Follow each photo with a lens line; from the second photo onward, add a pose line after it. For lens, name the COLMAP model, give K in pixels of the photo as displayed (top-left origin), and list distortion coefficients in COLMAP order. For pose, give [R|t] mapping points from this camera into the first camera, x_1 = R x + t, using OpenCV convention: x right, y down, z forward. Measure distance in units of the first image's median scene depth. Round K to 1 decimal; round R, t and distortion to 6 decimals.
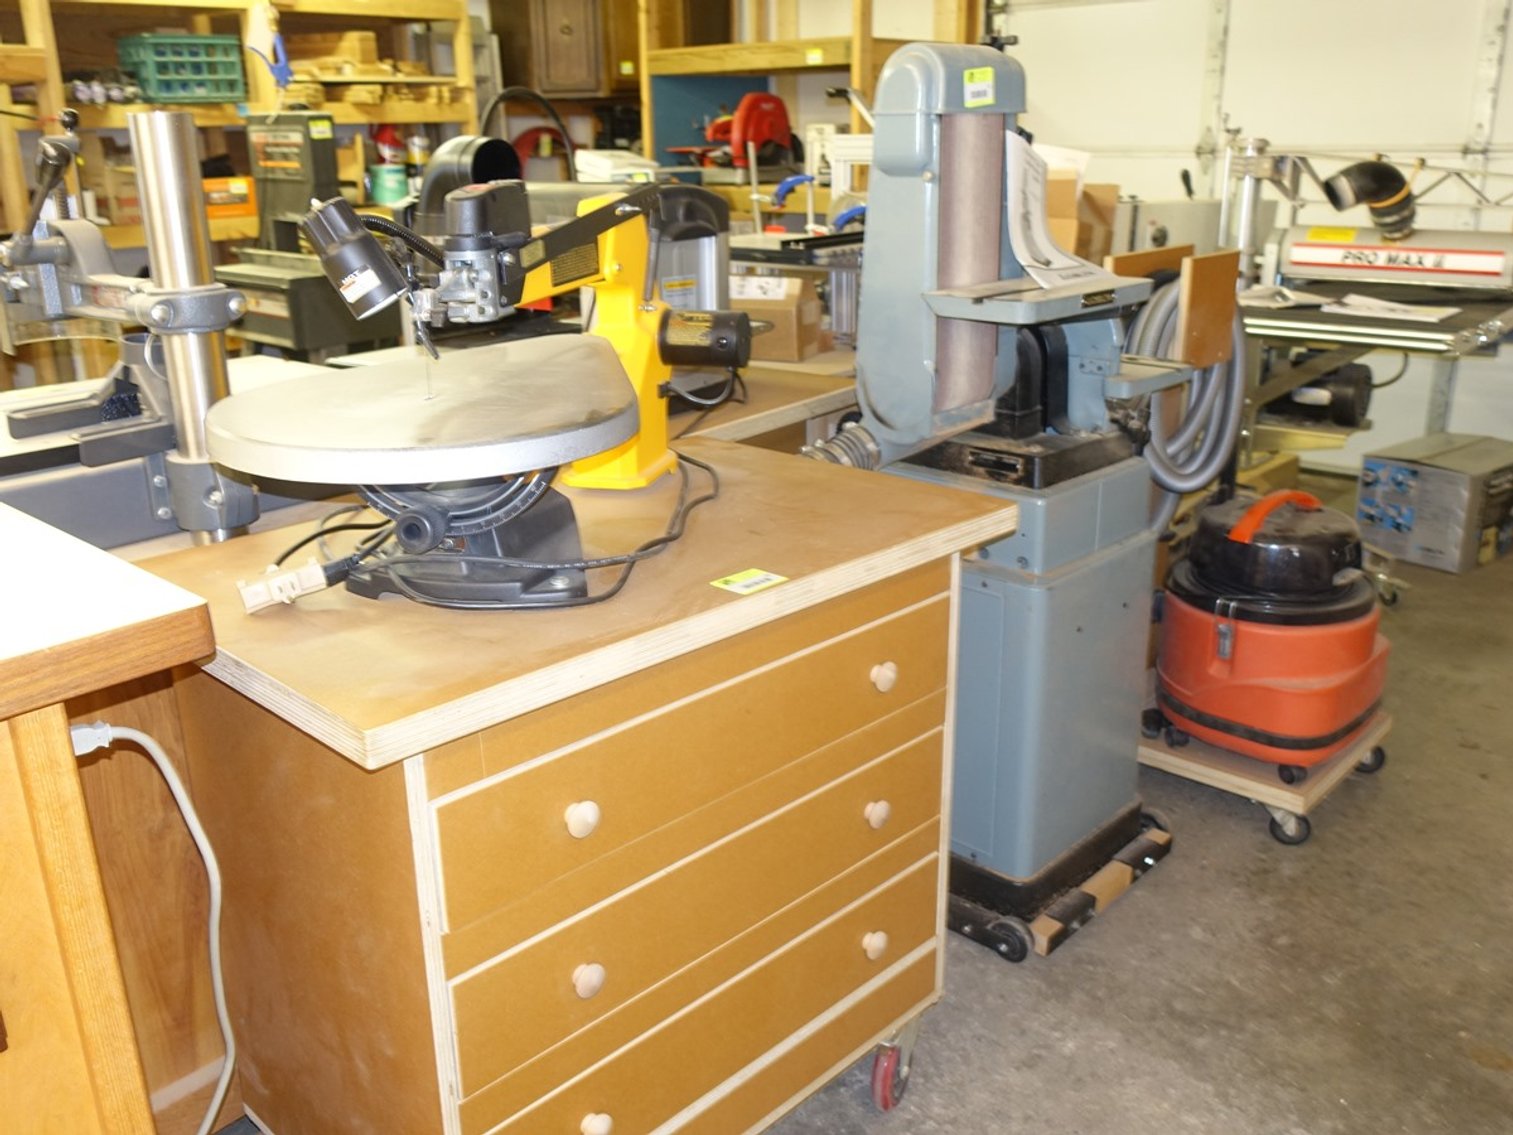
lens RADIAL K [[1299.4, 0, 756.5], [0, 1299.4, 567.5], [0, 0, 1]] dist [-0.003243, 0.000322]
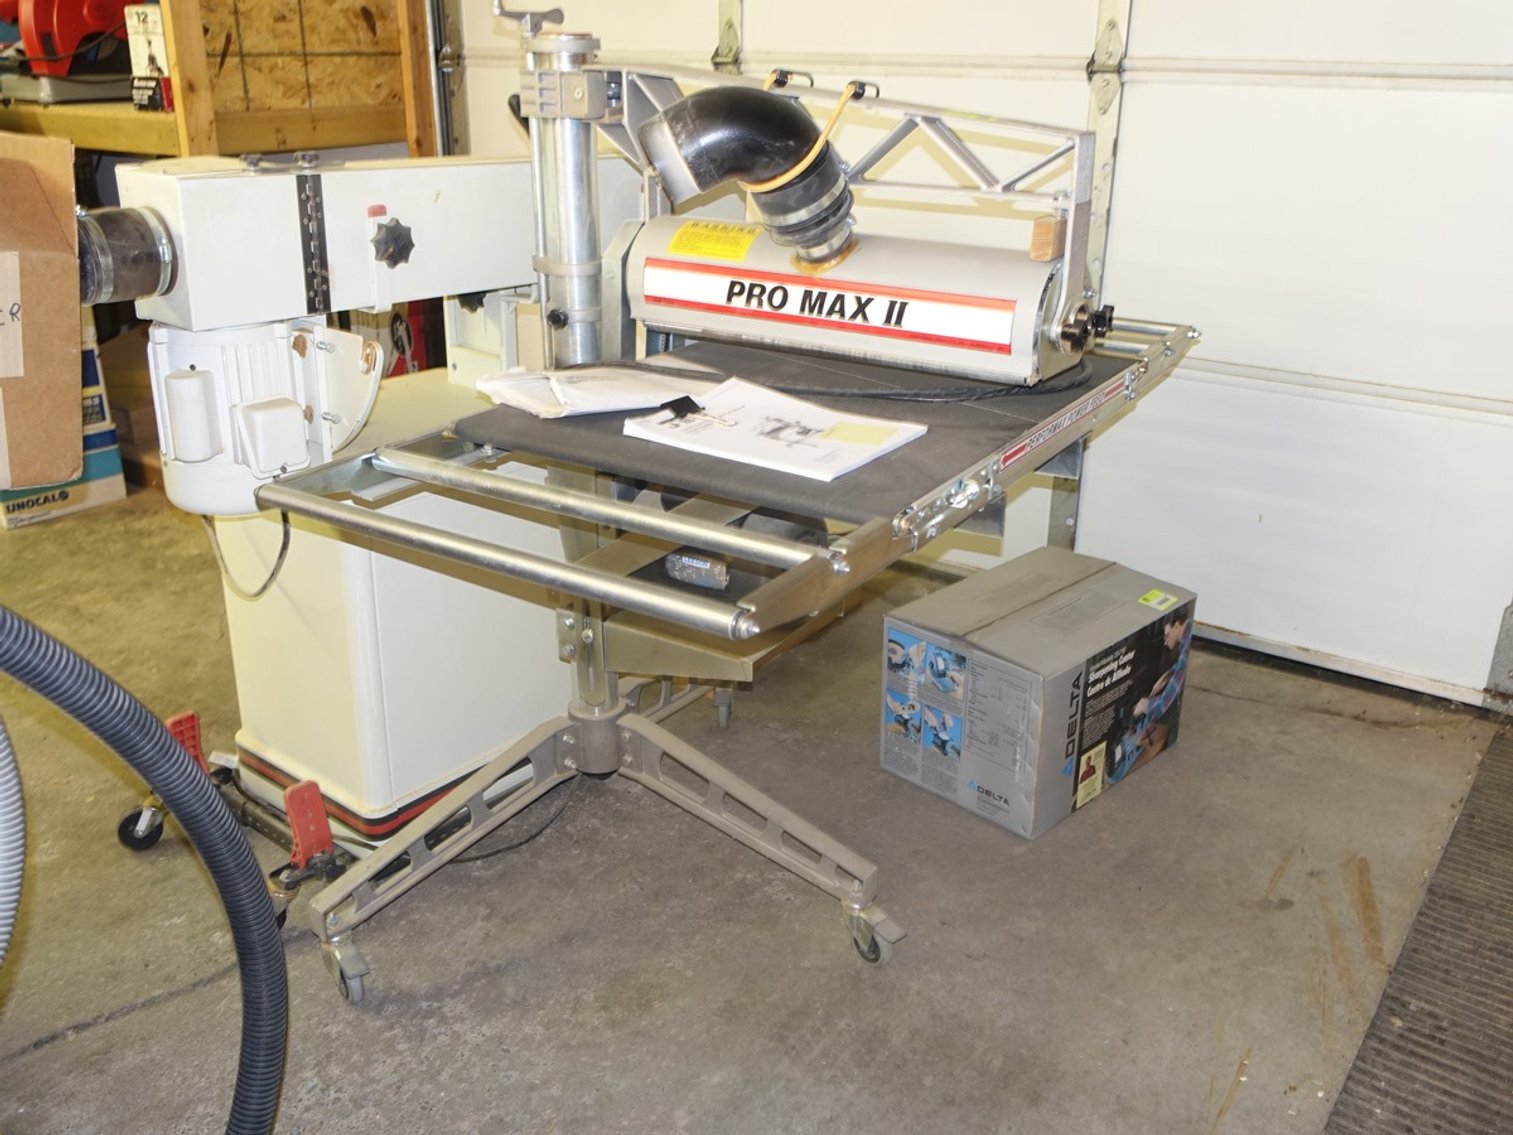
lens RADIAL K [[1299.4, 0, 756.5], [0, 1299.4, 567.5], [0, 0, 1]] dist [-0.003243, 0.000322]
pose [[0.993843, -0.023737, 0.108225, 0.358530], [0.016755, 0.997746, 0.064971, -0.148525], [-0.109523, -0.062757, 0.992001, 0.457542]]
